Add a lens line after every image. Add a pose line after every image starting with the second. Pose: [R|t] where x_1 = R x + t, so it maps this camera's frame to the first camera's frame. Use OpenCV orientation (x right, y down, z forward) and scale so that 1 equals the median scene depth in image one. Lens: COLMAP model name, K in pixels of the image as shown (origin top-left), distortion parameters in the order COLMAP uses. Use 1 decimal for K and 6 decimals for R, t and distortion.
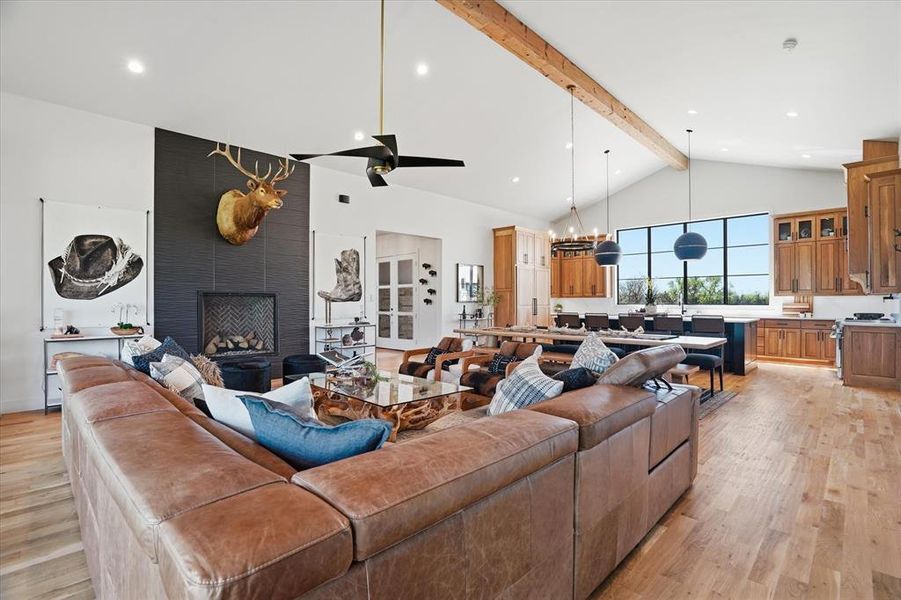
lens RADIAL K [[422.7, 0, 453.4], [0, 422.7, 301.9], [0, 0, 1]] dist [-0.004120, 0.000013]
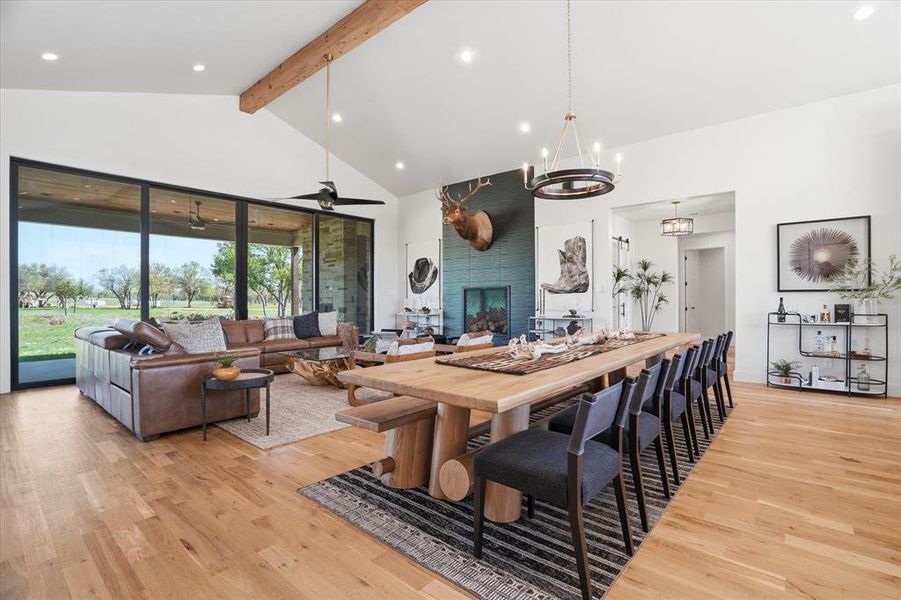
lens RADIAL K [[428.7, 0, 478.7], [0, 428.7, 299.0], [0, 0, 1]] dist [-0.003099, -0.000187]
pose [[0.104007, 0.000256, -0.994577, 0.614088], [0.002126, 0.999998, 0.000480, 0.010174], [0.994574, -0.002165, 0.104006, 0.621465]]
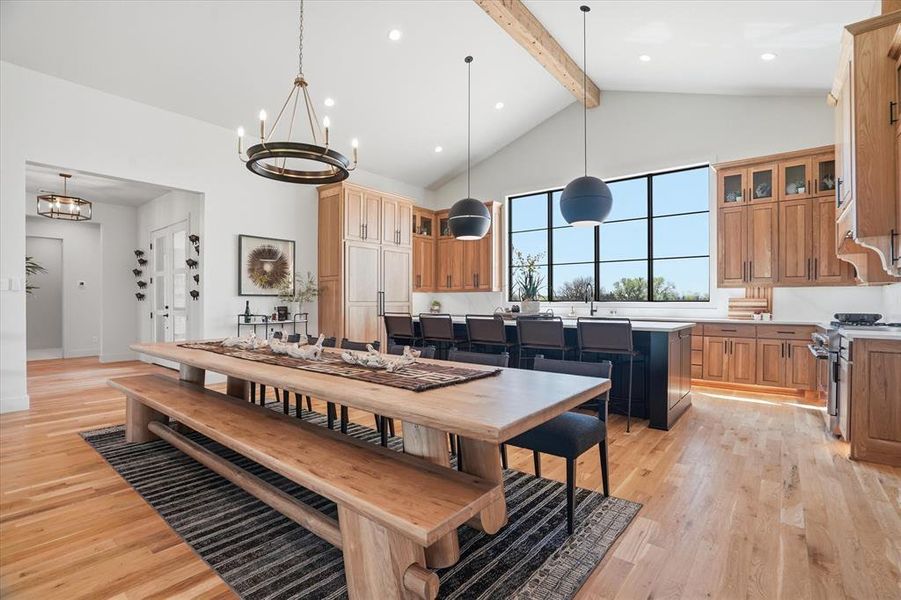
lens RADIAL K [[415.5, 0, 450.3], [0, 415.5, 304.5], [0, 0, 1]] dist [-0.010509, 0.000190]
pose [[0.996245, 0.002384, 0.086546, 0.306650], [-0.002794, 0.999985, 0.004611, 0.011057], [-0.086534, -0.004836, 0.996237, 0.414902]]
